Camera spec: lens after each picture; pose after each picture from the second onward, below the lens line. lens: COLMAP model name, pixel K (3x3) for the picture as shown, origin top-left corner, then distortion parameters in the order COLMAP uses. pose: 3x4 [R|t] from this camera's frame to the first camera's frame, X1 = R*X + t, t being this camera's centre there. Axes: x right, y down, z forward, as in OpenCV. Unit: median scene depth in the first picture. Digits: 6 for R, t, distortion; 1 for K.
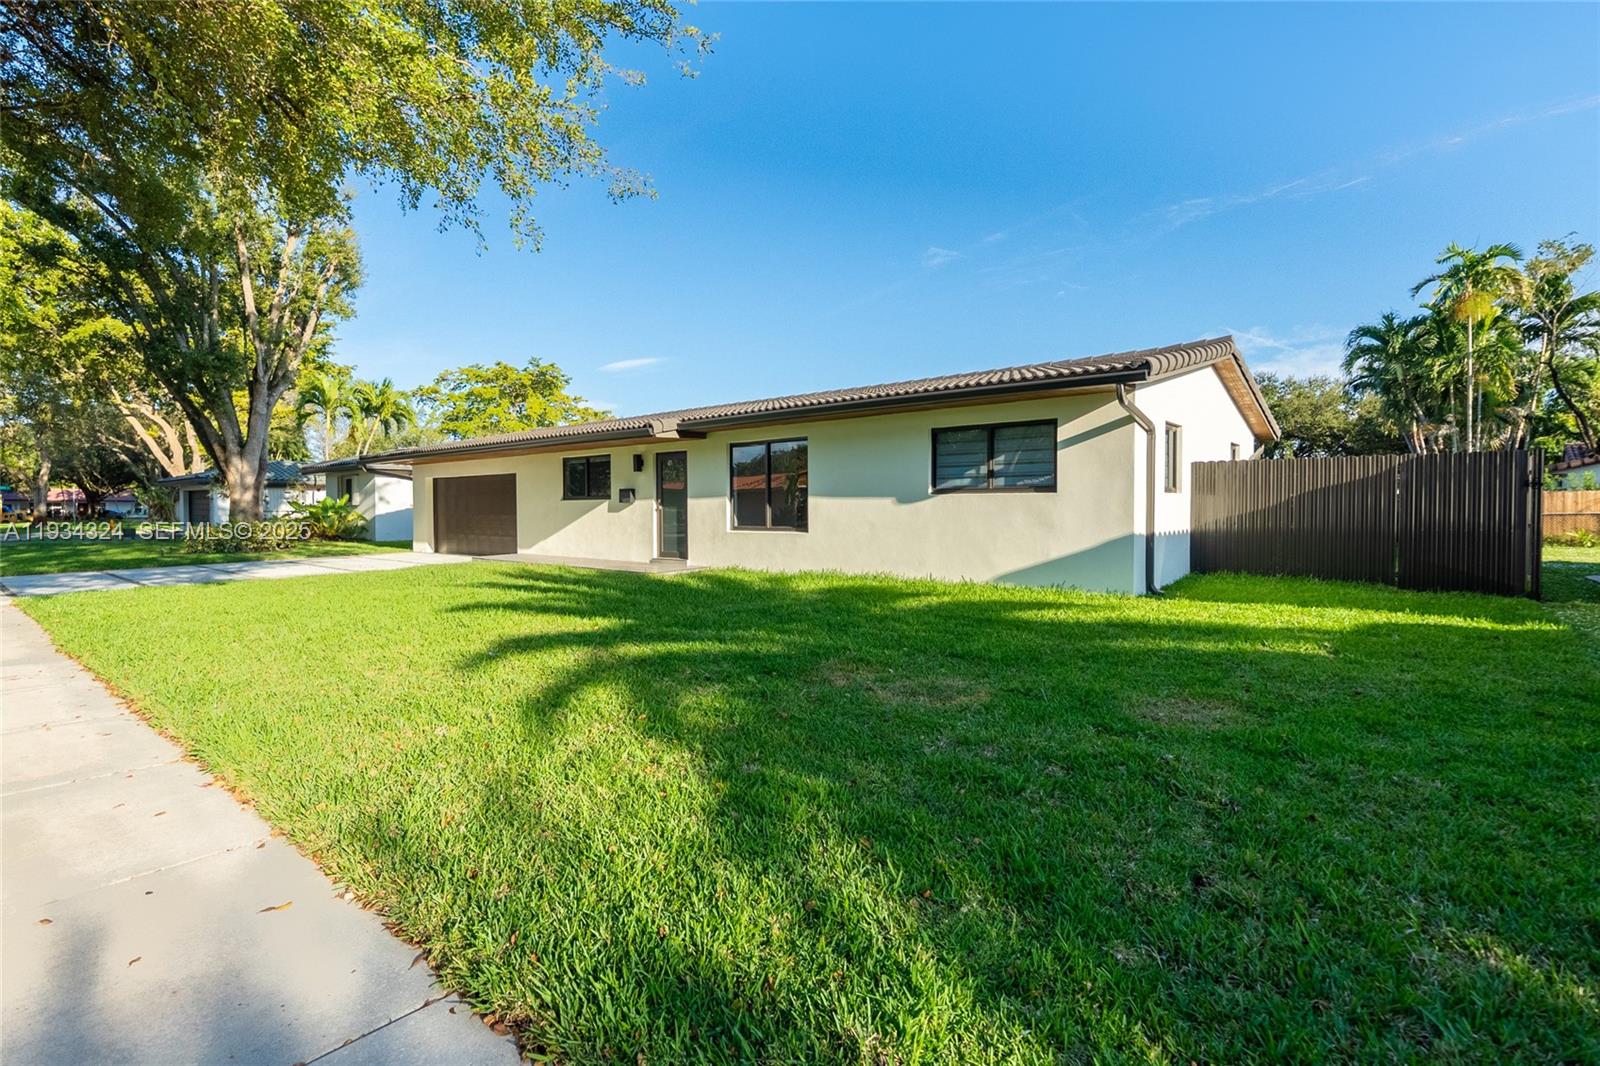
lens RADIAL K [[766.5, 0, 801.4], [0, 766.5, 529.0], [0, 0, 1]] dist [0.004143, 0.000119]
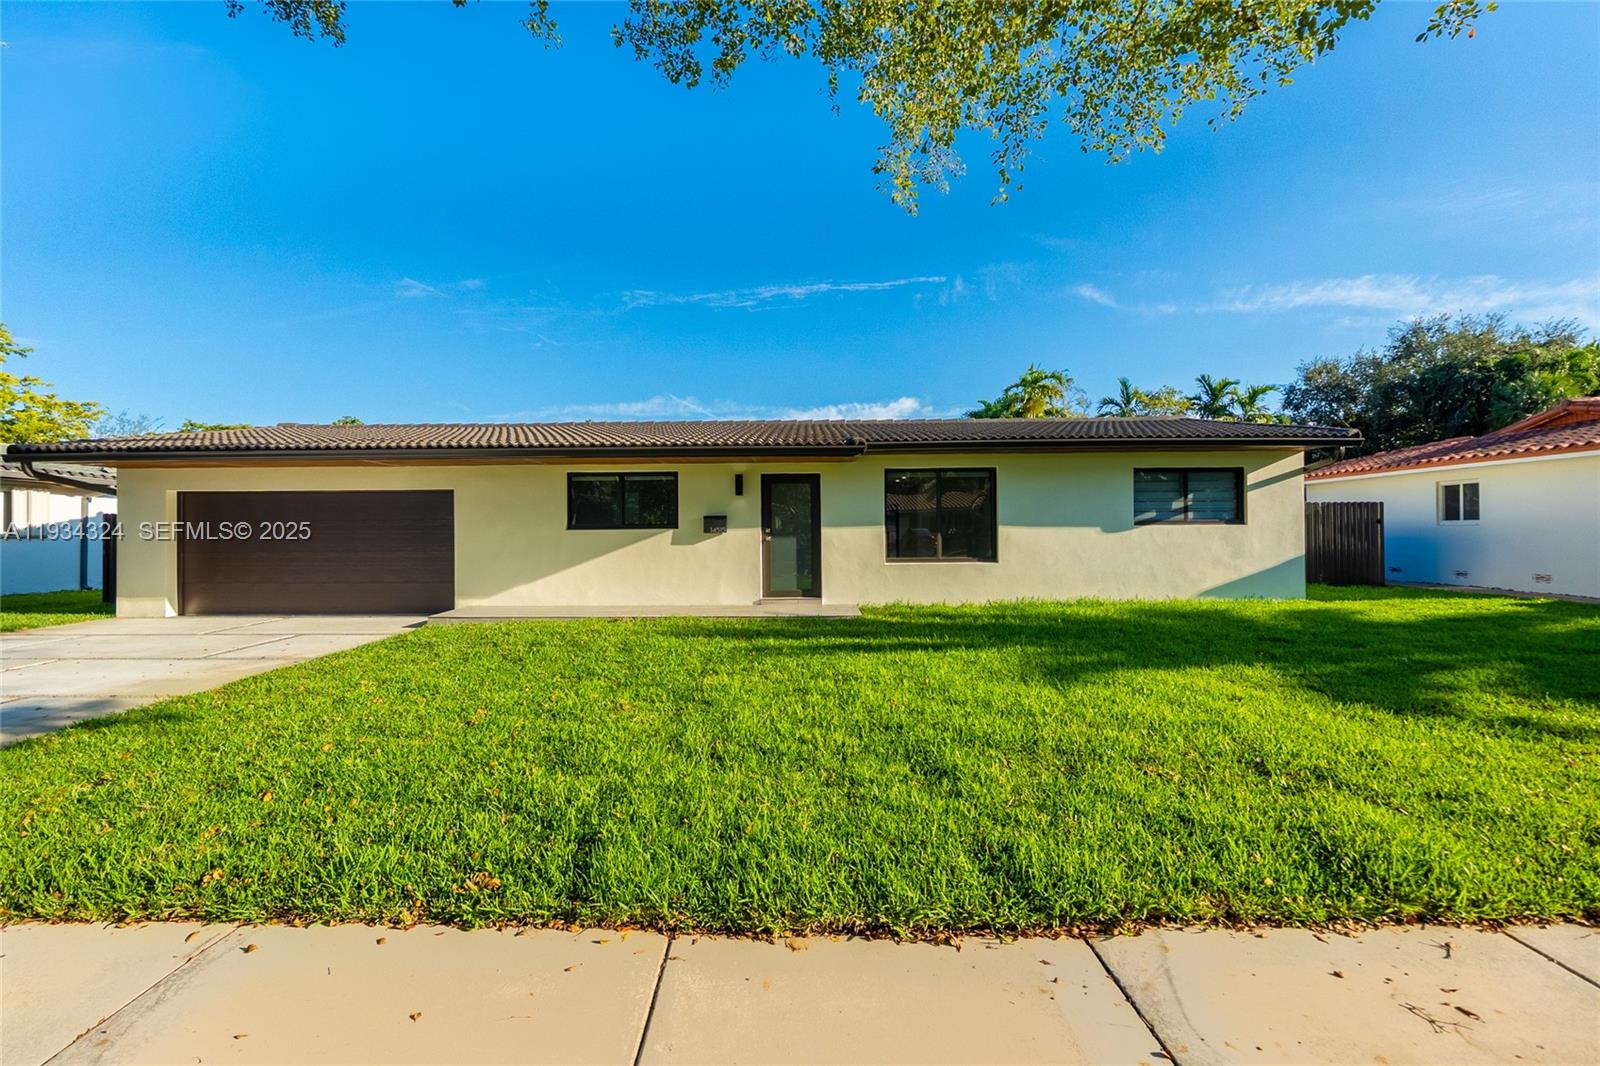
lens RADIAL K [[672.2, 0, 799.6], [0, 672.2, 529.2], [0, 0, 1]] dist [-0.013896, -0.000180]
pose [[0.764765, 0.000024, 0.644309, -0.692293], [0.022580, 0.999385, -0.026839, -0.018665], [-0.643913, 0.035074, 0.764294, 0.445589]]
